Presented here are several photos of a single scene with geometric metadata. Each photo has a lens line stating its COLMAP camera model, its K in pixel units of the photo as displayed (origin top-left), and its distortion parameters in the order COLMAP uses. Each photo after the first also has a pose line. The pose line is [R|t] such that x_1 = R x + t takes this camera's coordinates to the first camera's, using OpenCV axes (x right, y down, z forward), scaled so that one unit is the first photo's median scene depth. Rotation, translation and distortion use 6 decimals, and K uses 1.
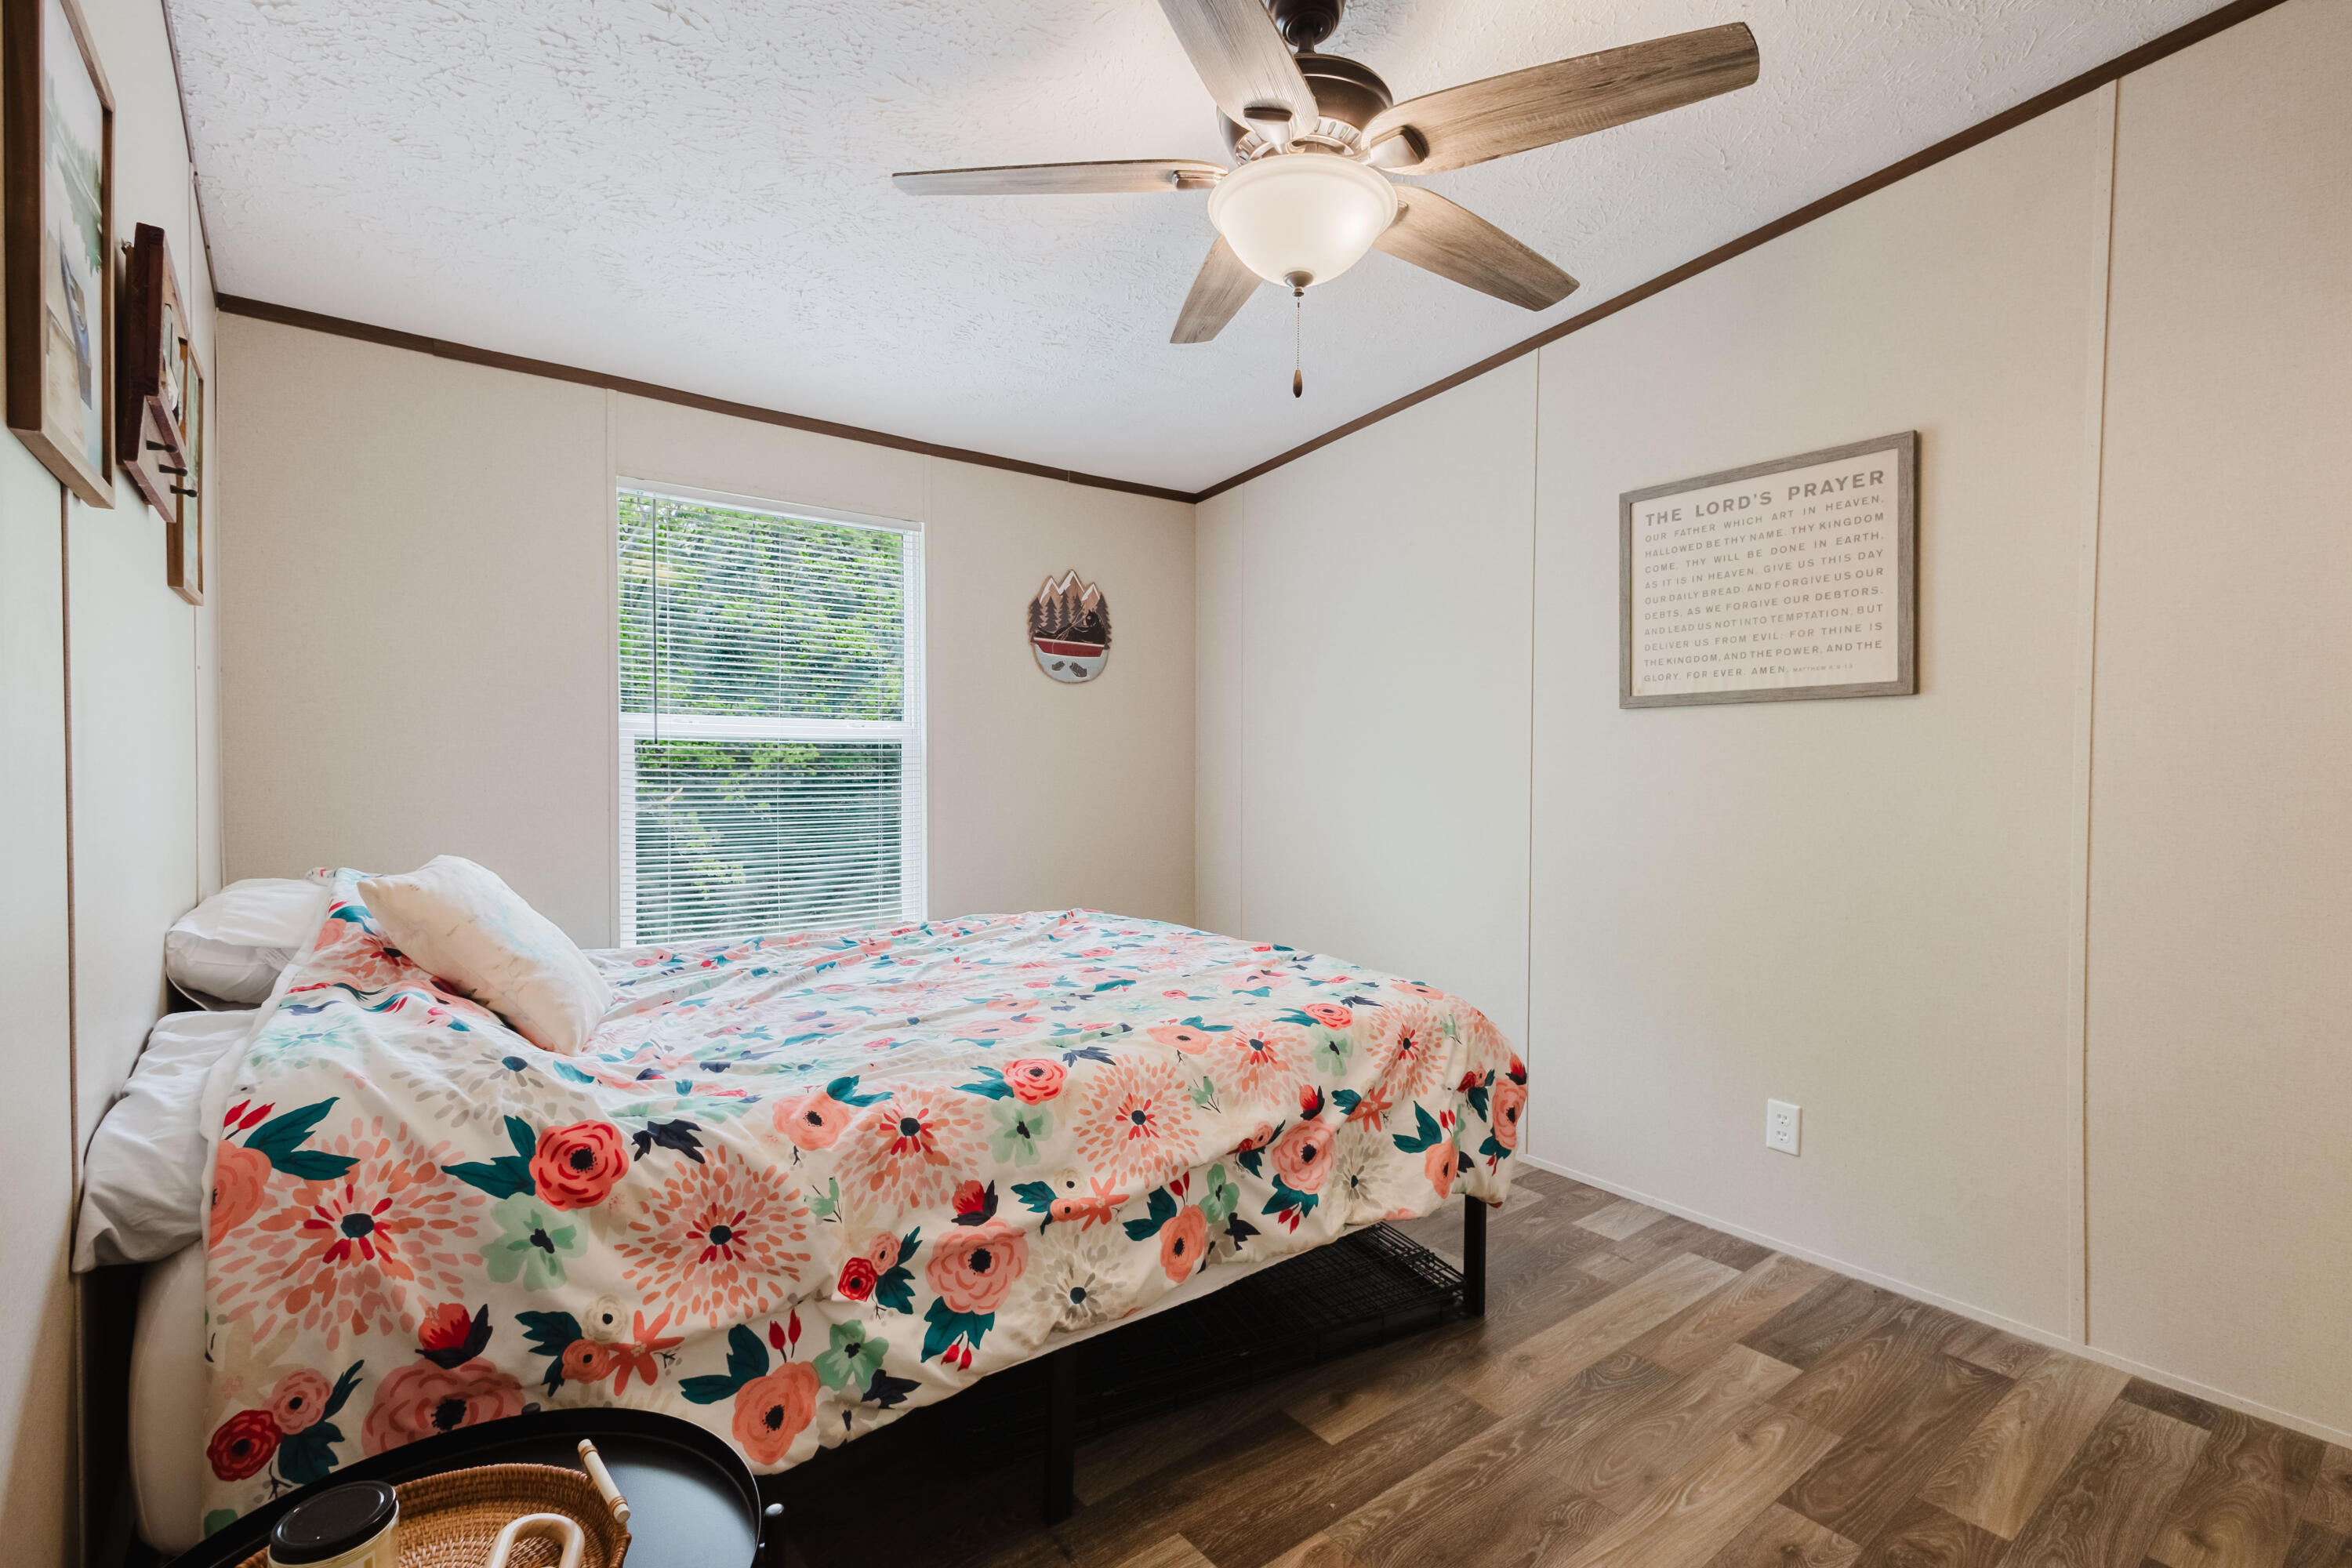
lens RADIAL K [[1083.0, 0, 1162.4], [0, 1083.0, 771.6], [0, 0, 1]] dist [0.012872, -0.003721]
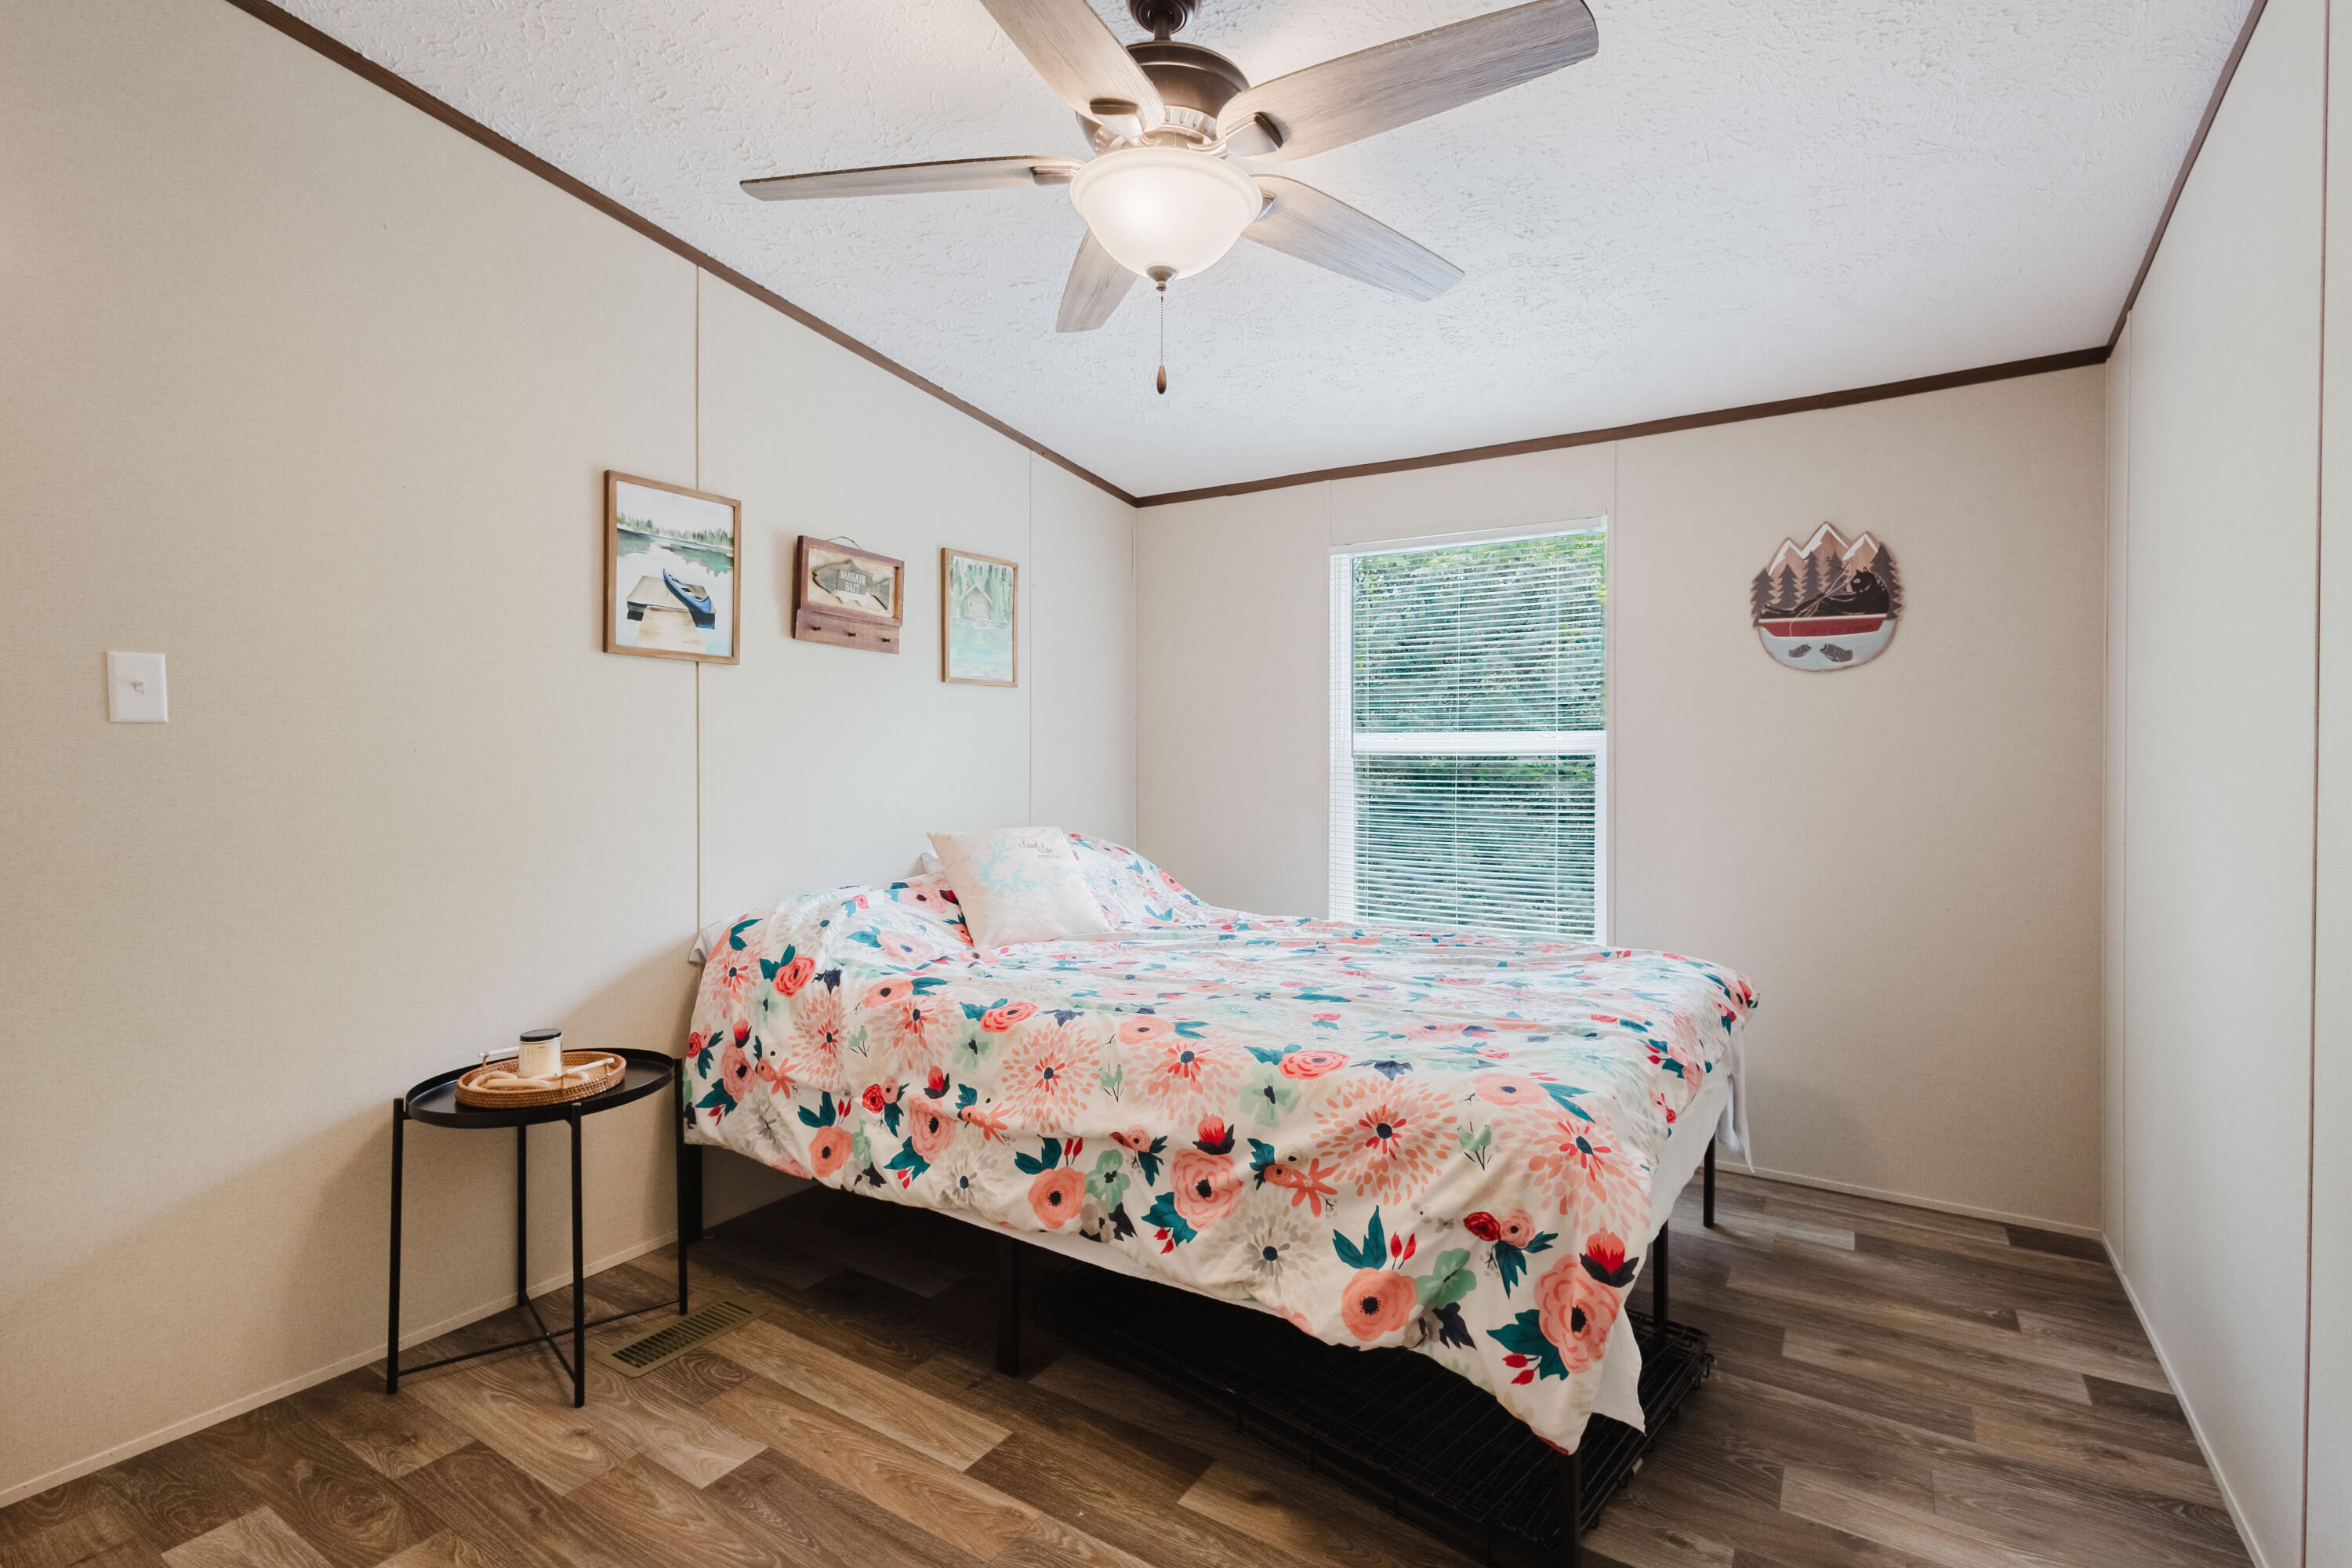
lens RADIAL K [[1083.0, 0, 1176.4], [0, 1083.0, 776.2], [0, 0, 1]] dist [0.012872, -0.003721]
pose [[0.336540, 0.002972, -0.941665, 1.042088], [-0.016211, 0.999865, -0.002638, 0.002186], [0.941530, 0.016153, 0.336543, 0.686659]]
